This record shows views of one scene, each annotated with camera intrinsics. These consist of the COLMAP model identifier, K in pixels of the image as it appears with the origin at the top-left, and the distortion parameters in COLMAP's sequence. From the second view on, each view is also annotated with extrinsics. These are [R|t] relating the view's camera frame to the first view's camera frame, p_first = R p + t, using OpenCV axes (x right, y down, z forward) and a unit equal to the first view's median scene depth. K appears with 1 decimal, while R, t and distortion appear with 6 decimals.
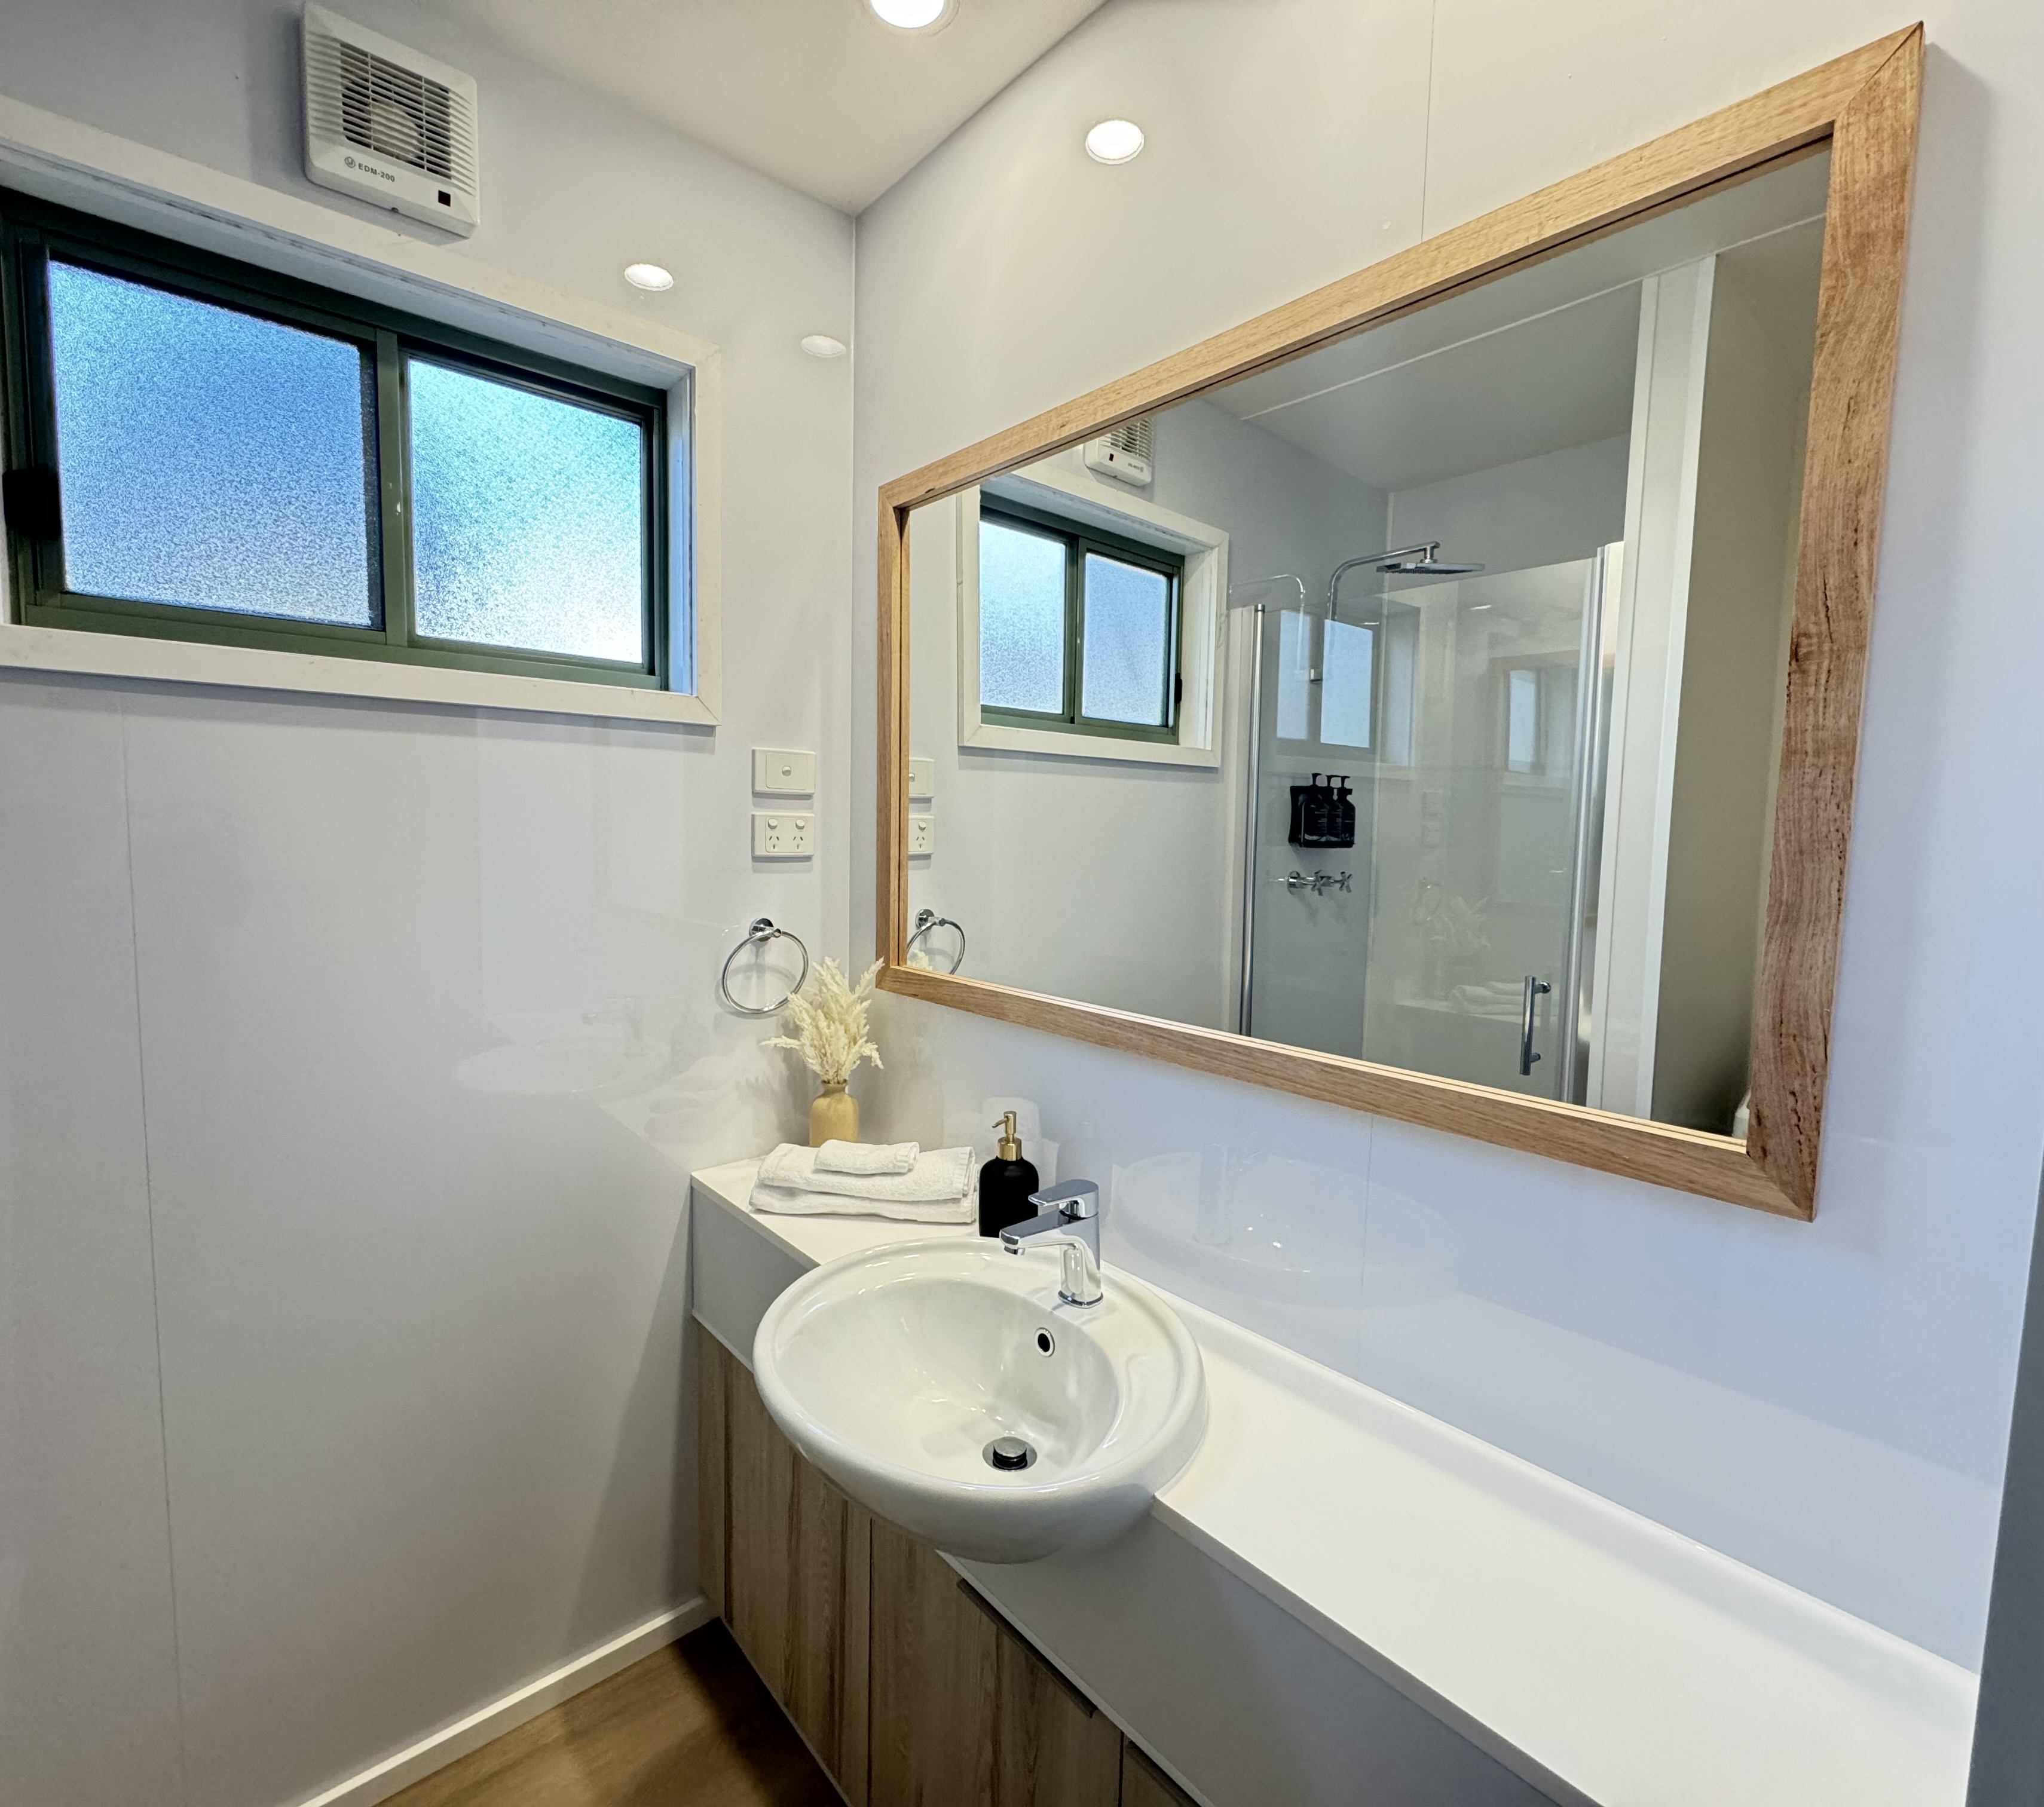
lens RADIAL K [[931.9, 0, 1011.9], [0, 931.9, 904.5], [0, 0, 1]] dist [-0.008518, 0.001257]
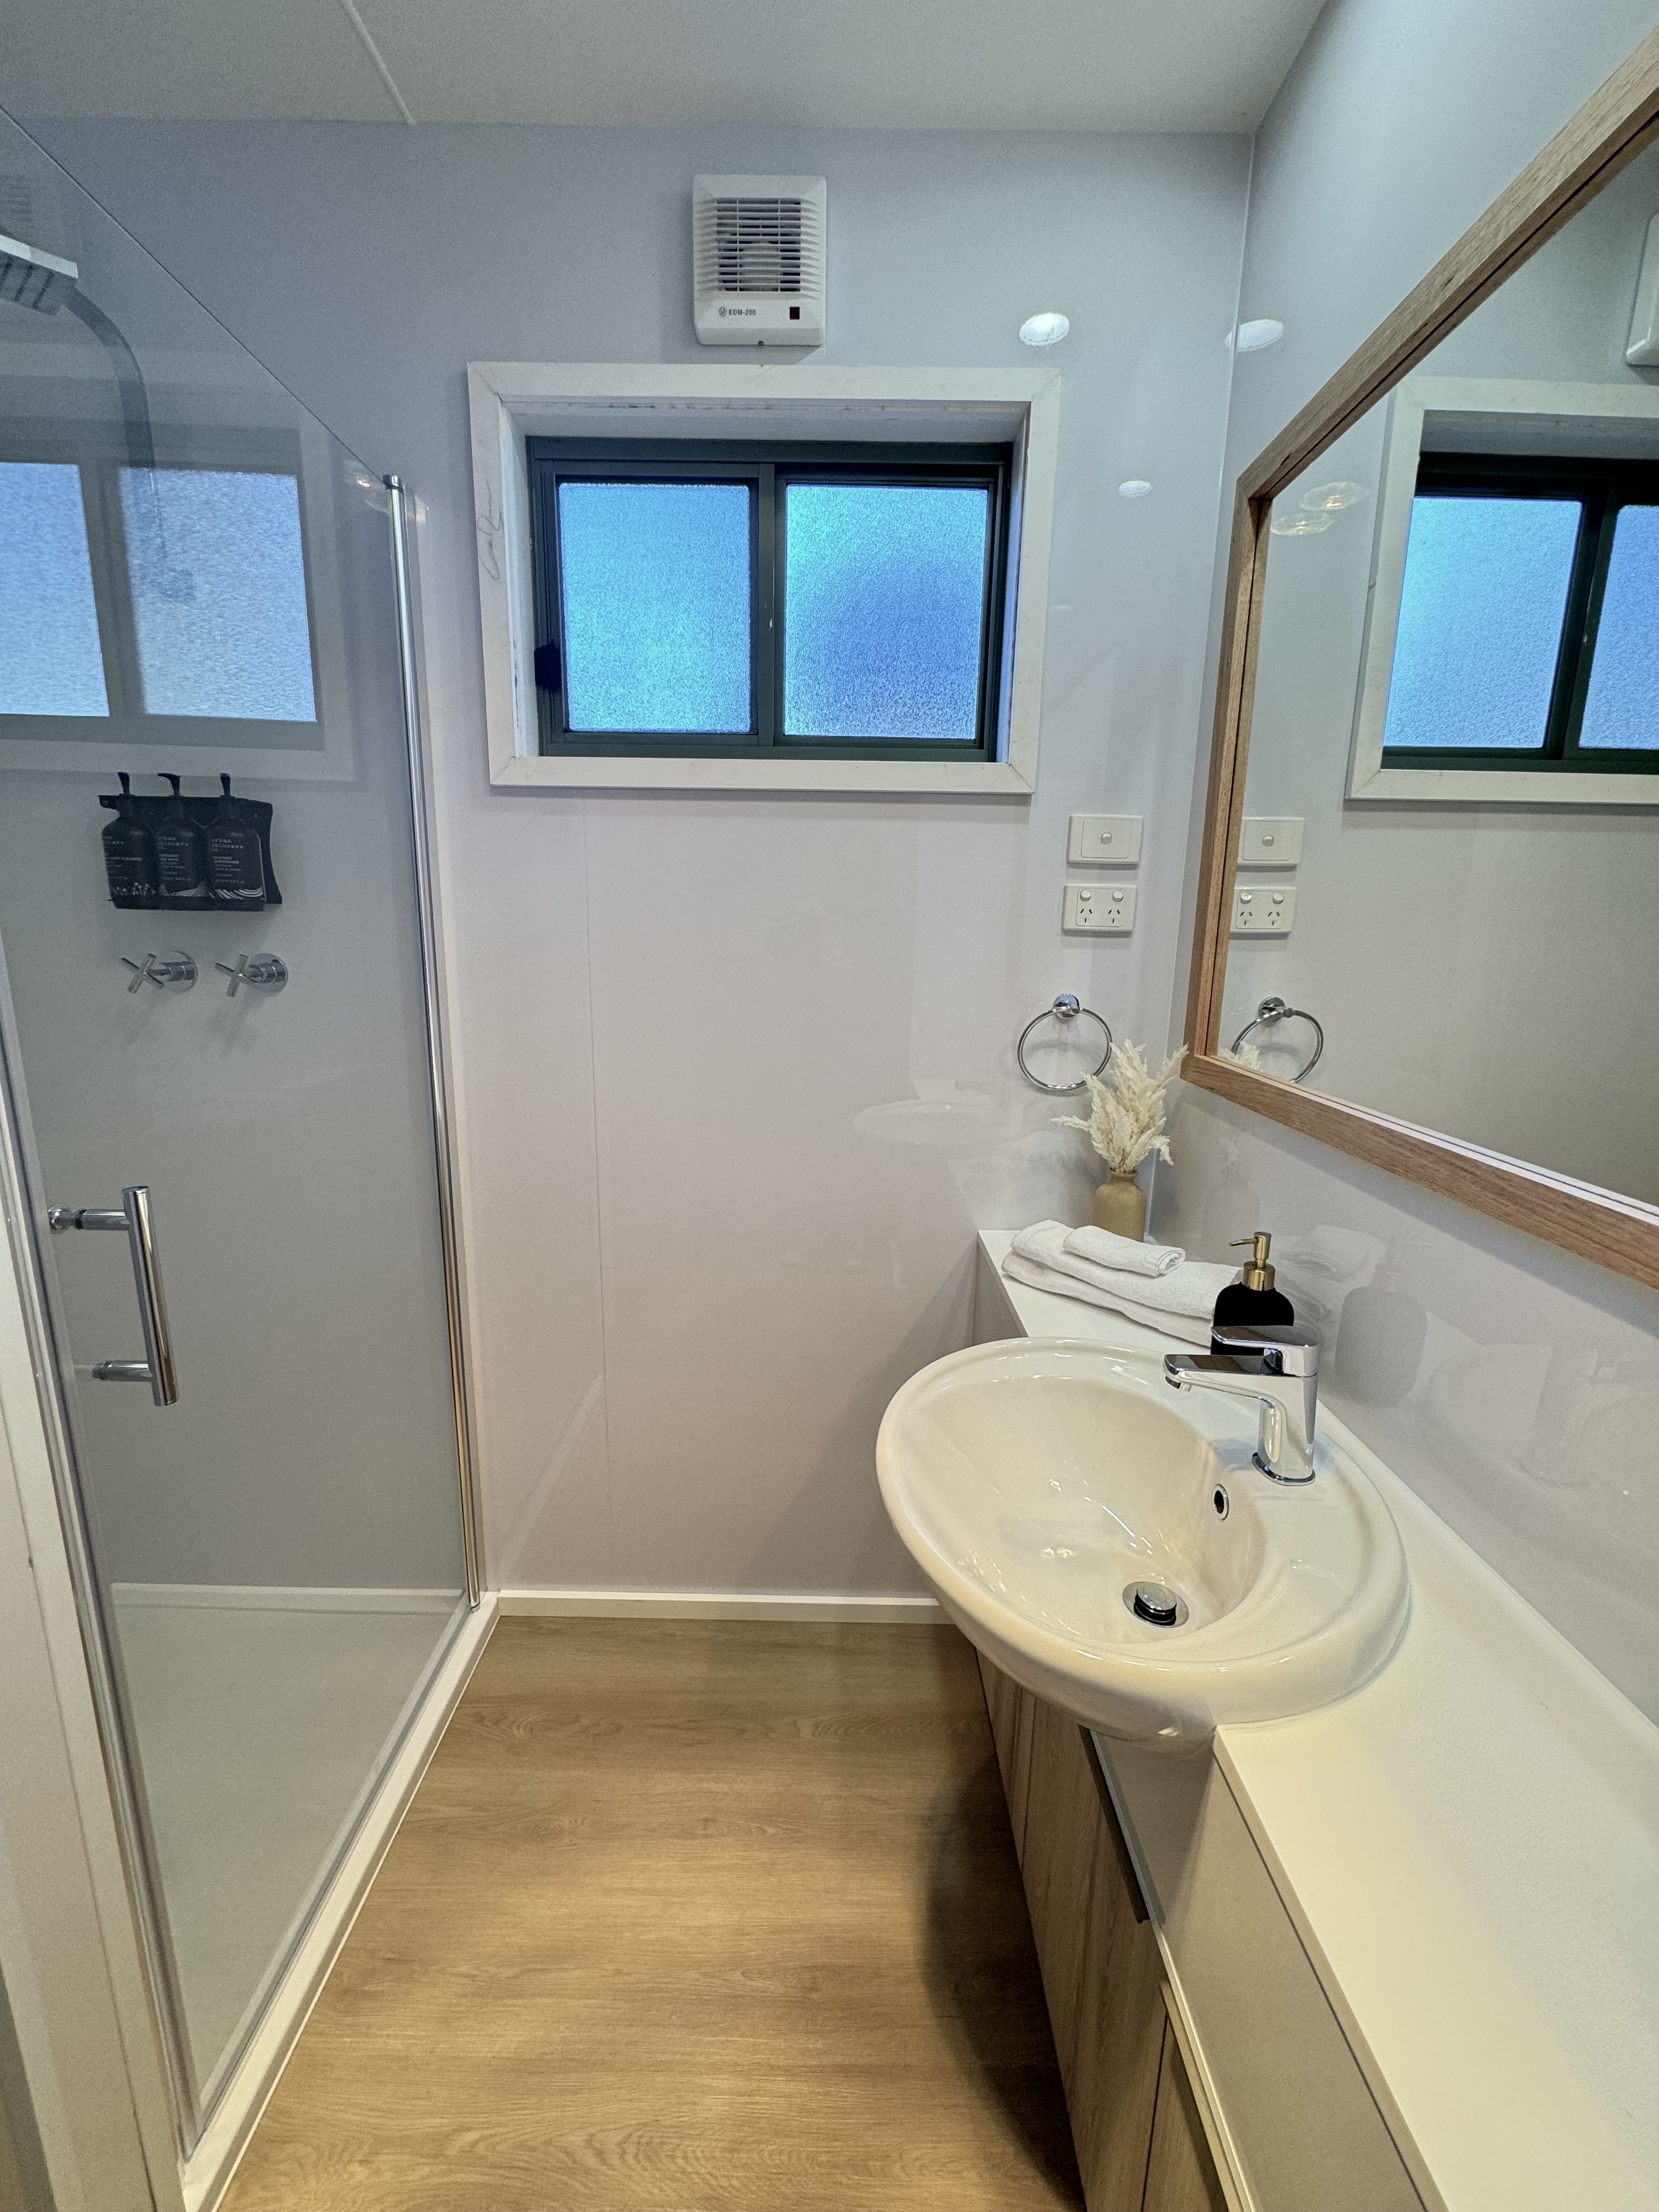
lens RADIAL K [[878.7, 0, 826.3], [0, 878.7, 1103.1], [0, 0, 1]] dist [-0.008782, 0.000815]
pose [[0.759641, 0.126402, -0.637940, 0.148611], [-0.055989, 0.989999, 0.129490, 0.023709], [0.647928, -0.062648, 0.759121, 0.132917]]
